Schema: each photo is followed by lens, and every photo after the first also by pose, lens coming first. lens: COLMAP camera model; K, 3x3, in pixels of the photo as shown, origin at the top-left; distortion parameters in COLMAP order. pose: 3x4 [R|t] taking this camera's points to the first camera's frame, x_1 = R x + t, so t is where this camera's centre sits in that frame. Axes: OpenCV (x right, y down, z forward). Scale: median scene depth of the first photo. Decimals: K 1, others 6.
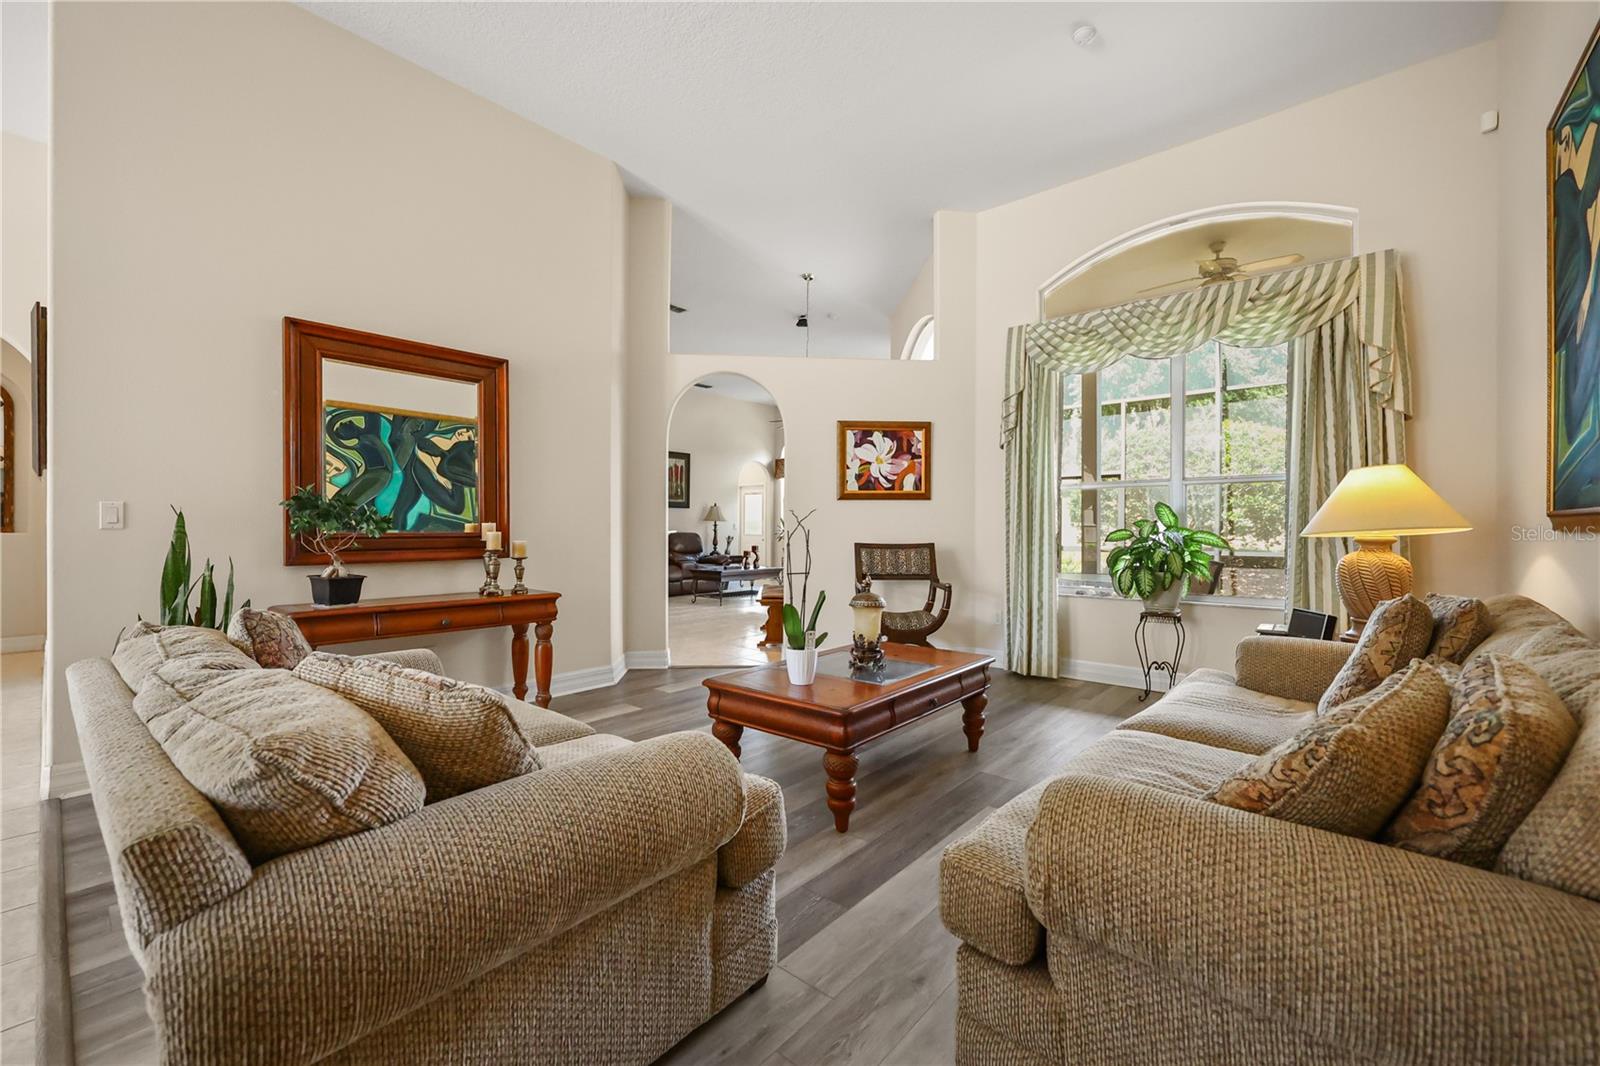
lens RADIAL K [[646.3, 0, 801.7], [0, 646.3, 528.1], [0, 0, 1]] dist [-0.000351, 0.000179]
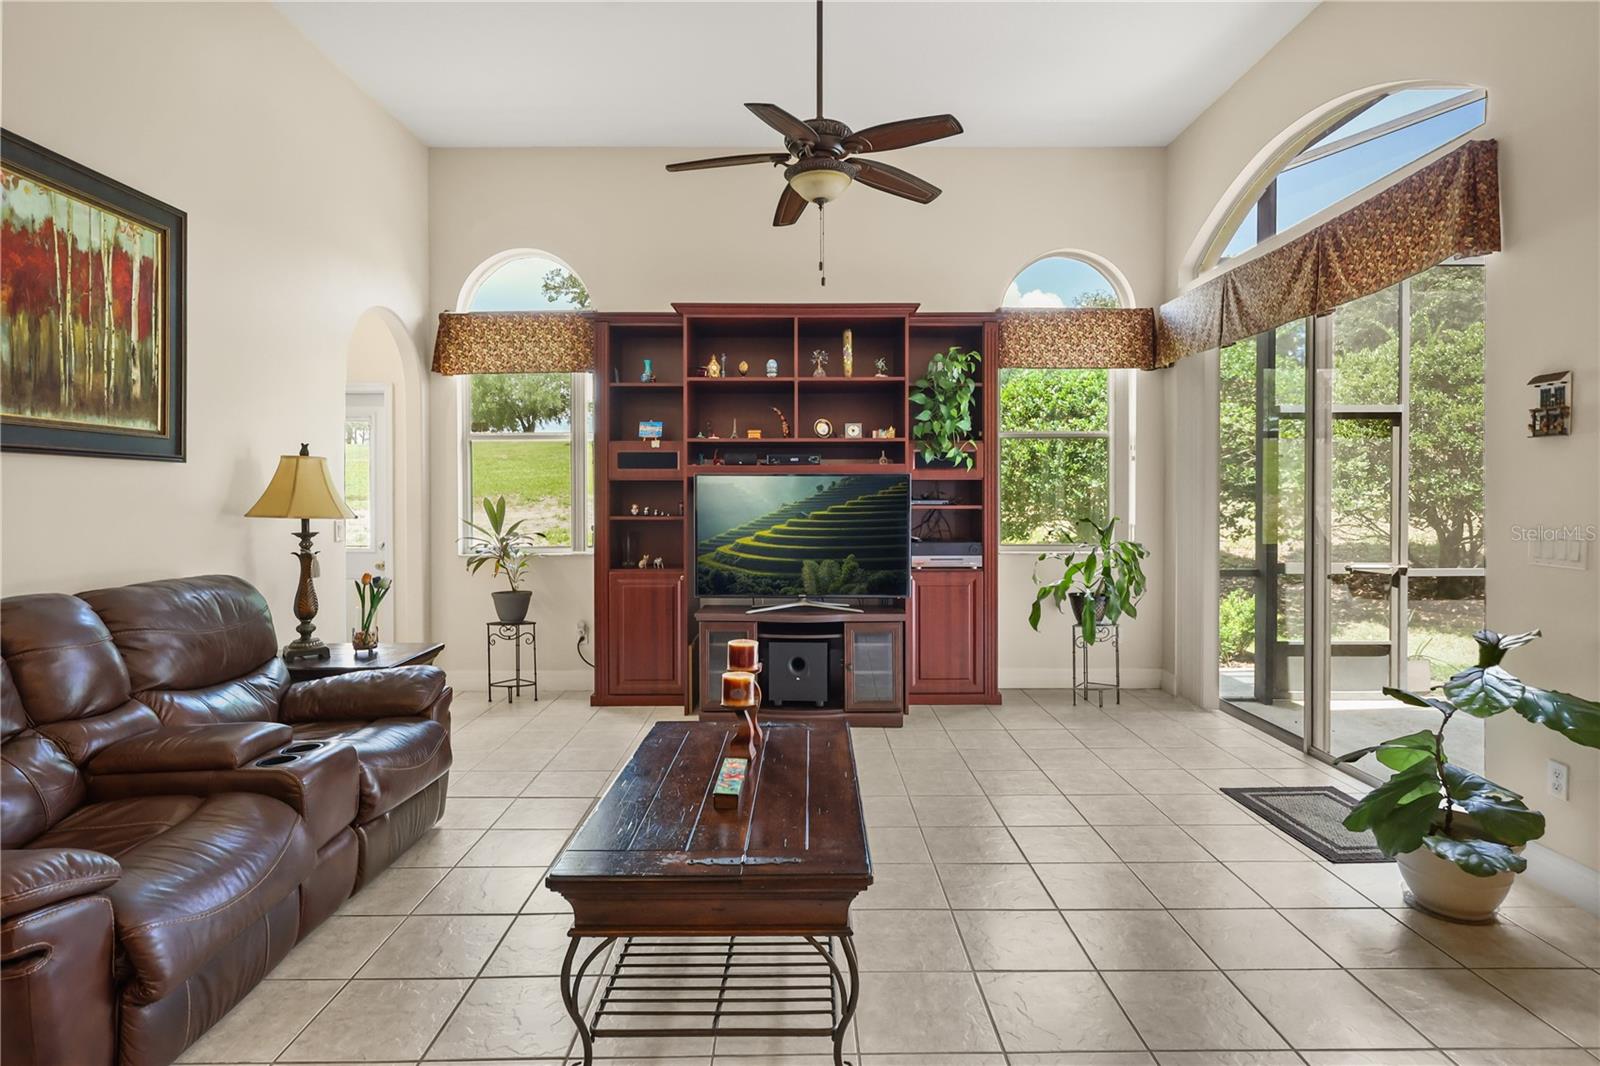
lens RADIAL K [[841.9, 0, 804.9], [0, 841.9, 503.4], [0, 0, 1]] dist [0.003060, 0.000205]
pose [[0.757844, -0.012837, 0.652310, -0.199408], [0.007071, 0.999909, 0.011462, -0.018496], [-0.652398, -0.004074, 0.757866, 0.641655]]
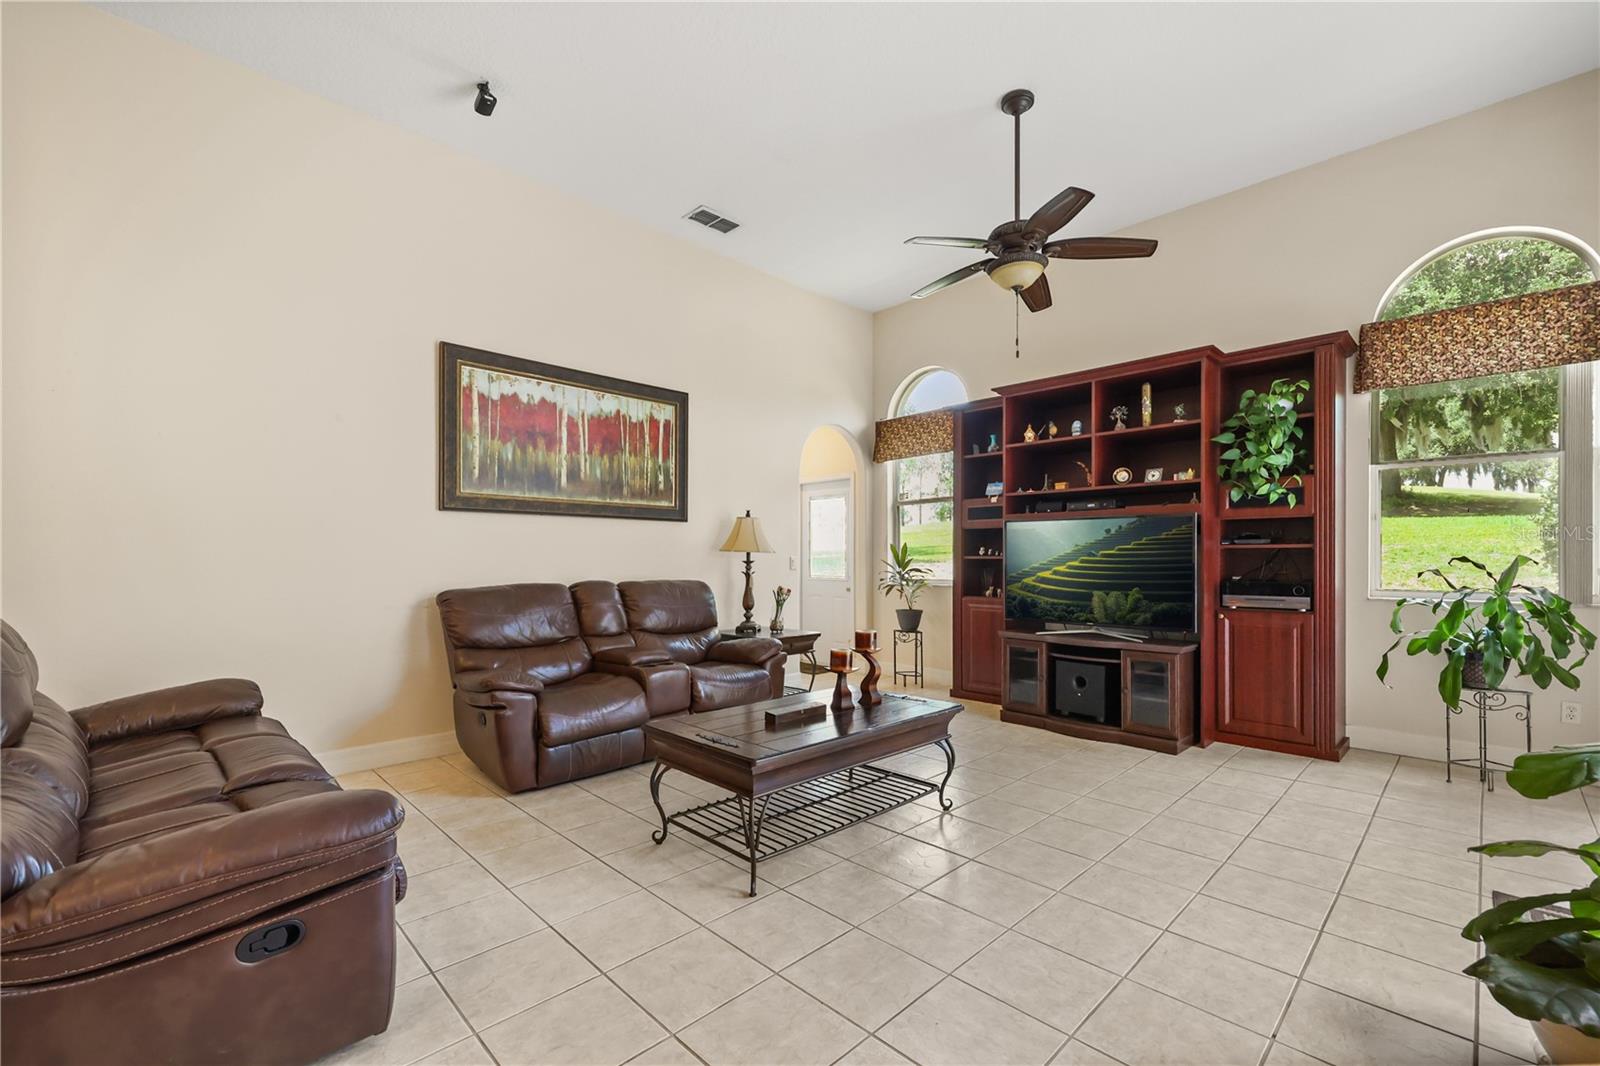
lens RADIAL K [[674.0, 0, 792.1], [0, 674.0, 557.8], [0, 0, 1]] dist [0.001031, 0.000189]
pose [[0.995423, -0.006327, -0.095356, -0.062574], [0.005933, 0.999973, -0.004418, -0.004859], [0.095381, 0.003832, 0.995433, 0.562746]]
